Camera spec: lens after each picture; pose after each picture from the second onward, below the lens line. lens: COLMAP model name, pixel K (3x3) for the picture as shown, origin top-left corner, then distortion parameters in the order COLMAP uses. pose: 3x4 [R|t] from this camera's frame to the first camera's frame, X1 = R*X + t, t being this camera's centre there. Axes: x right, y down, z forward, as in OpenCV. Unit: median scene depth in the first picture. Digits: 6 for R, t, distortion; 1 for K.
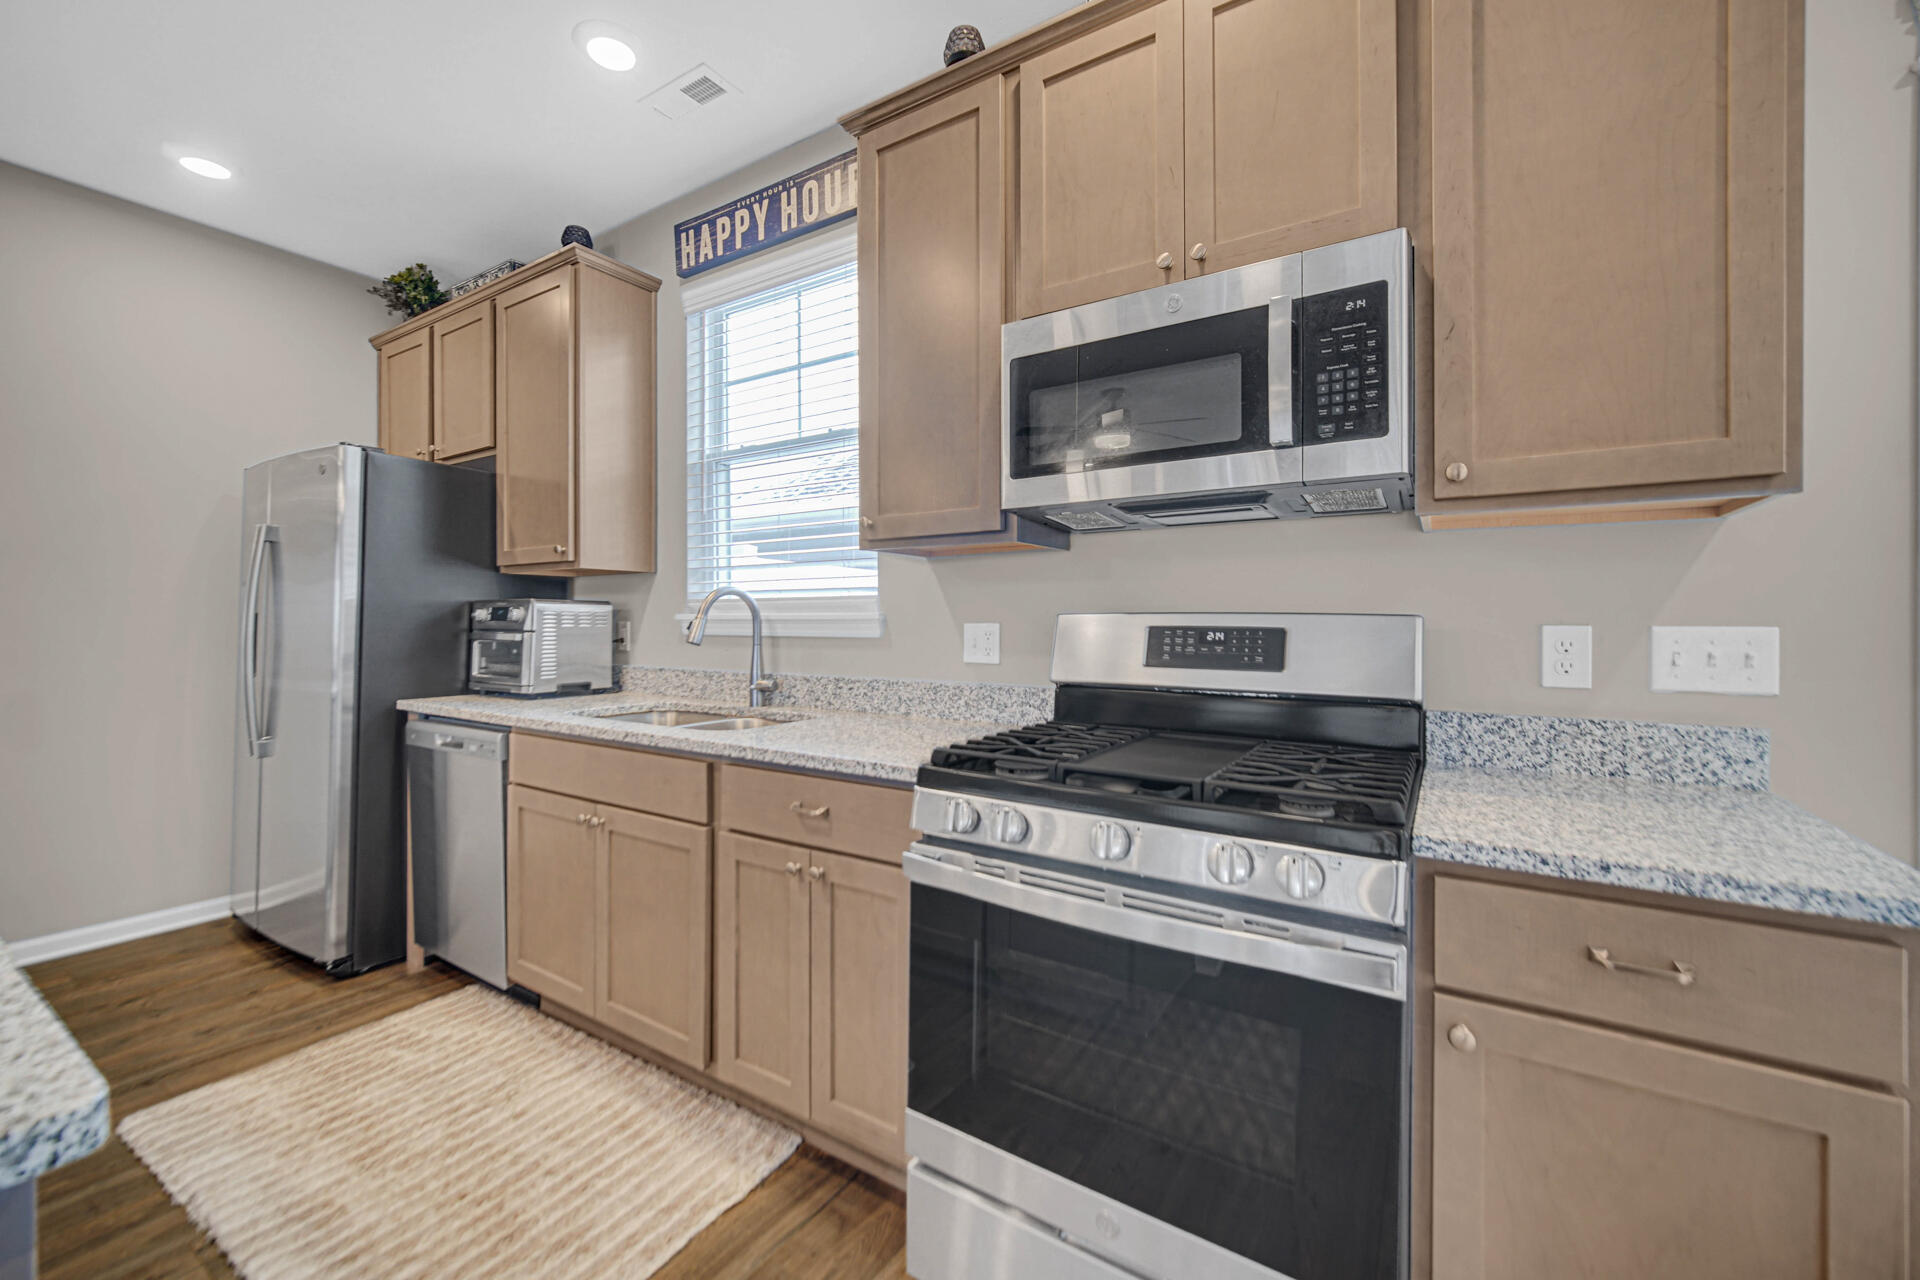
lens RADIAL K [[765.8, 0, 955.4], [0, 765.8, 619.8], [0, 0, 1]] dist [0.000378, -0.004378]
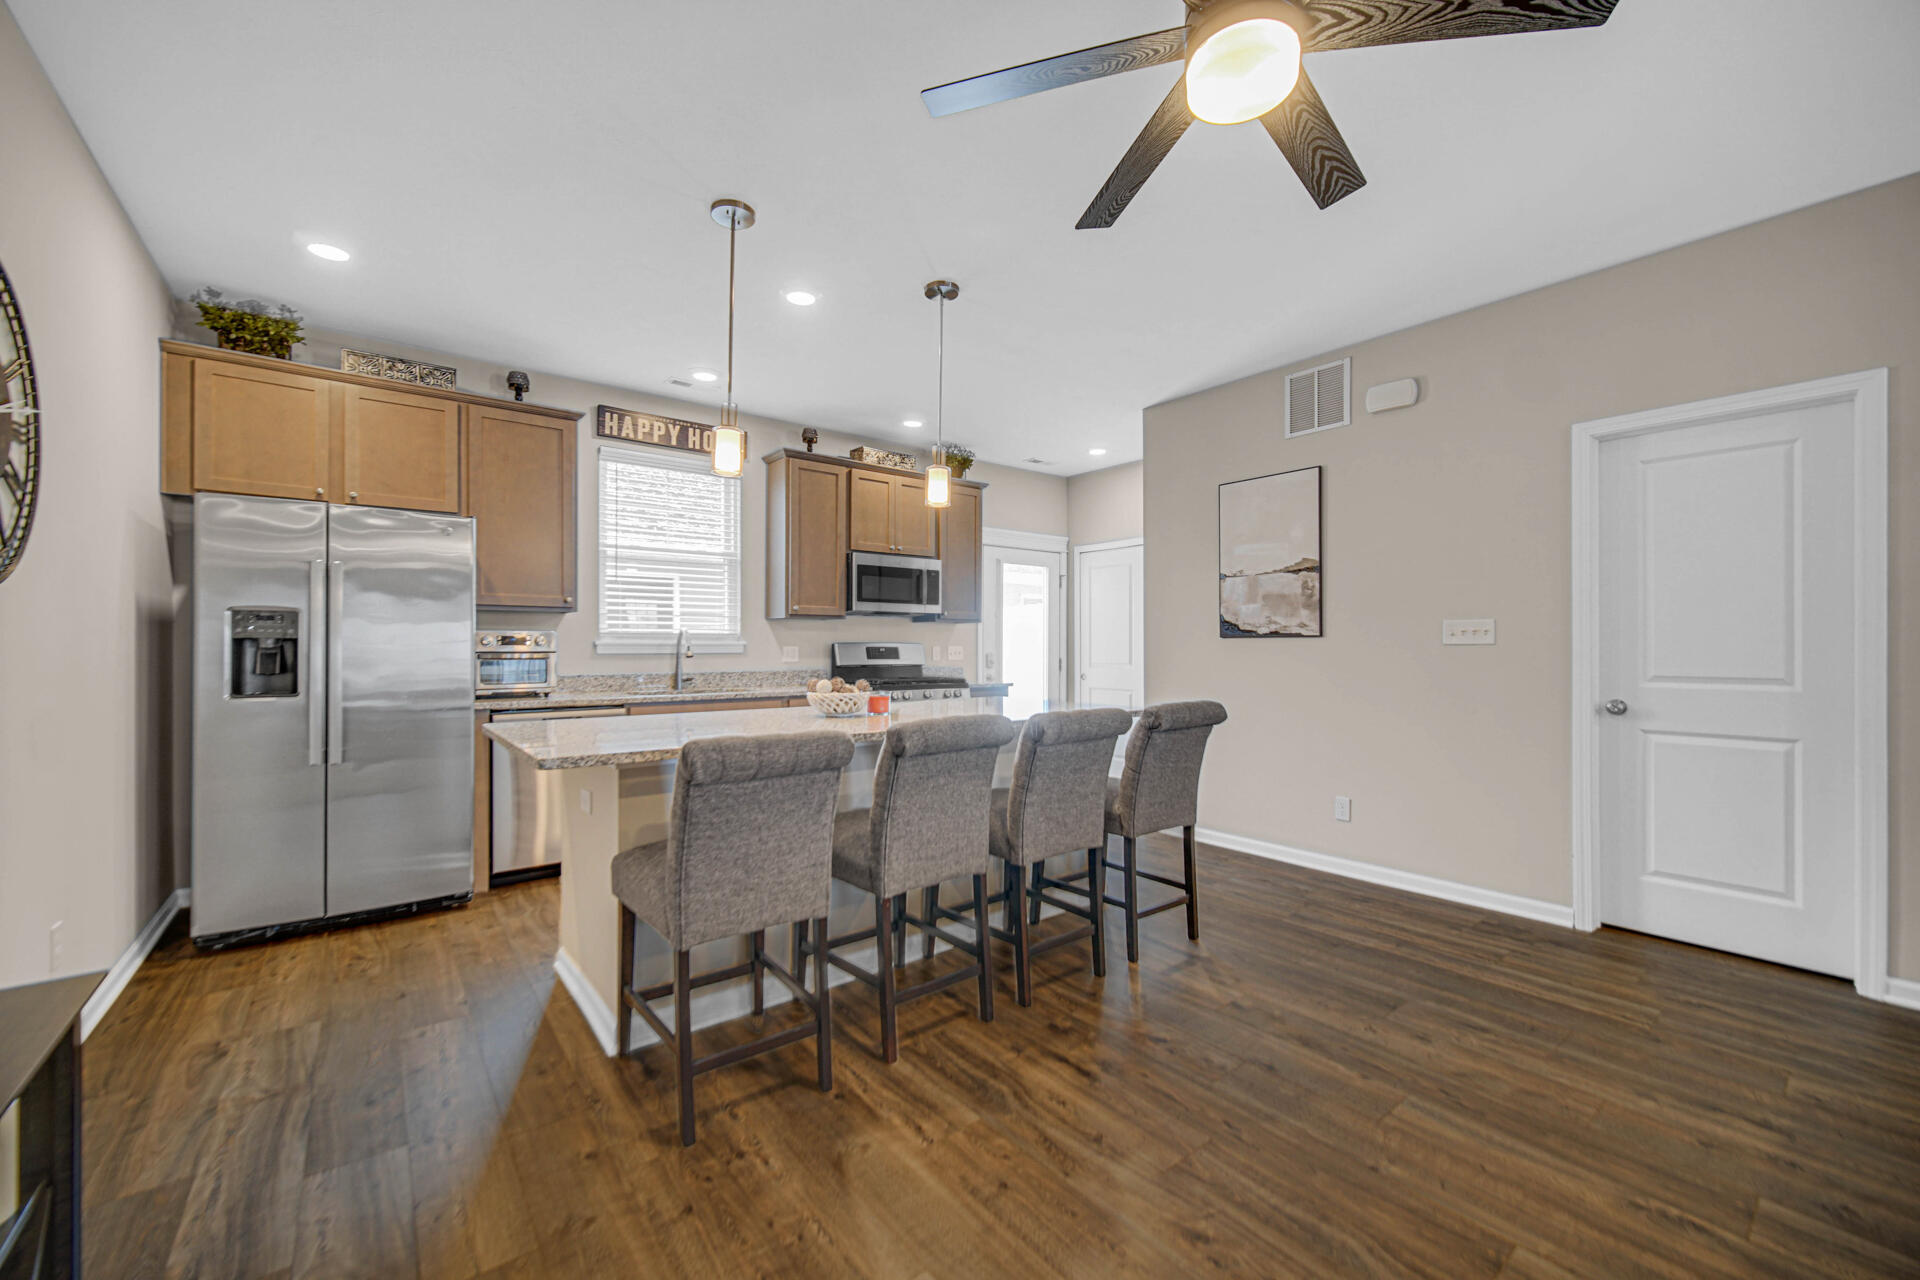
lens RADIAL K [[756.0, 0, 958.5], [0, 756.0, 648.1], [0, 0, 1]] dist [0.002375, -0.004957]
pose [[0.322877, -0.004121, 0.946432, -2.794897], [-0.001826, 0.999986, 0.004977, -0.003655], [-0.946439, -0.003335, 0.322865, -0.428488]]
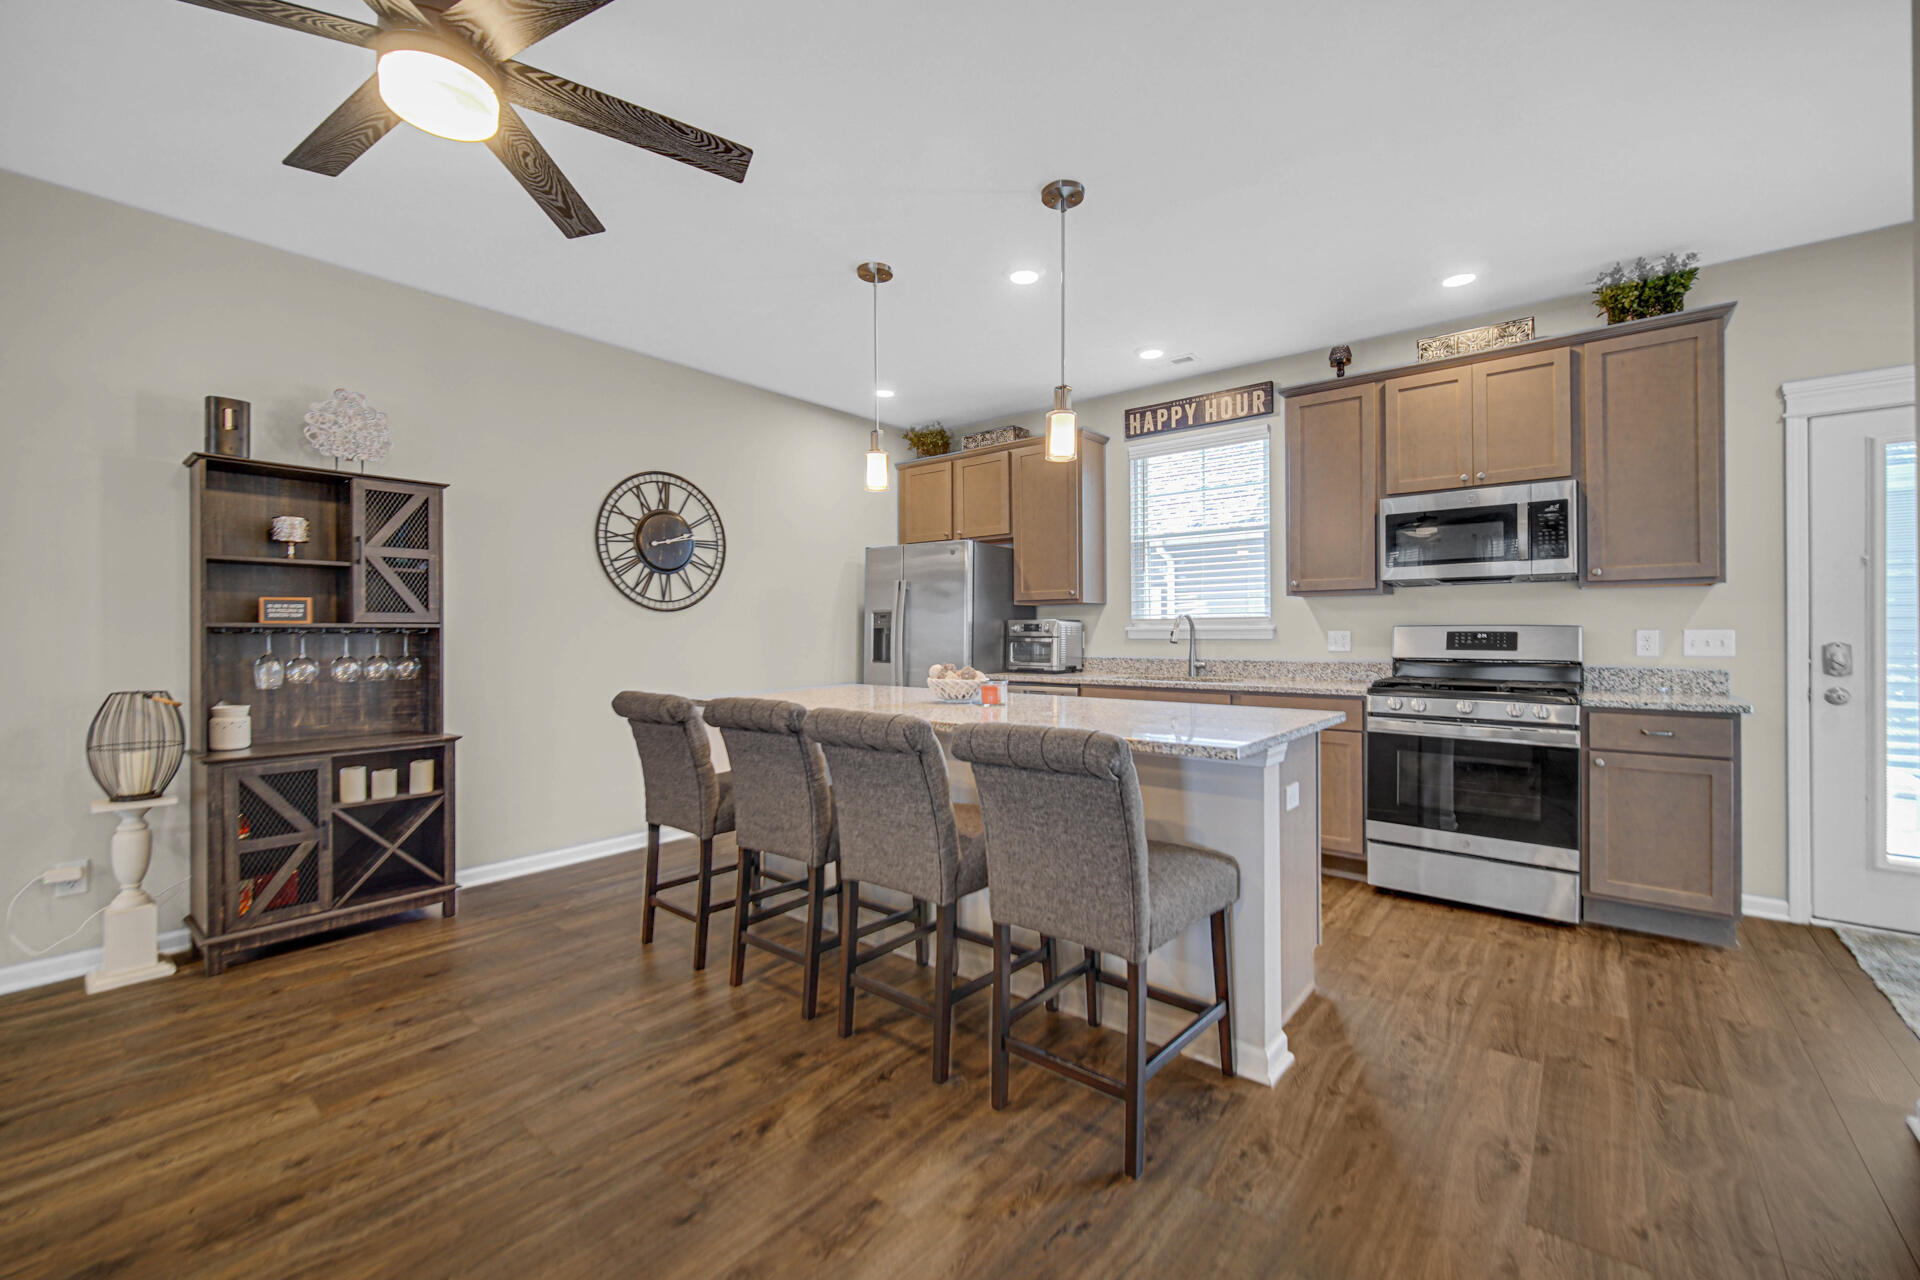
lens RADIAL K [[780.5, 0, 961.0], [0, 780.5, 631.3], [0, 0, 1]] dist [0.000306, -0.006428]
pose [[0.993769, -0.005987, -0.111294, -0.924807], [0.005956, 0.999982, -0.000610, 0.000840], [0.111296, -0.000056, 0.993787, -1.442166]]
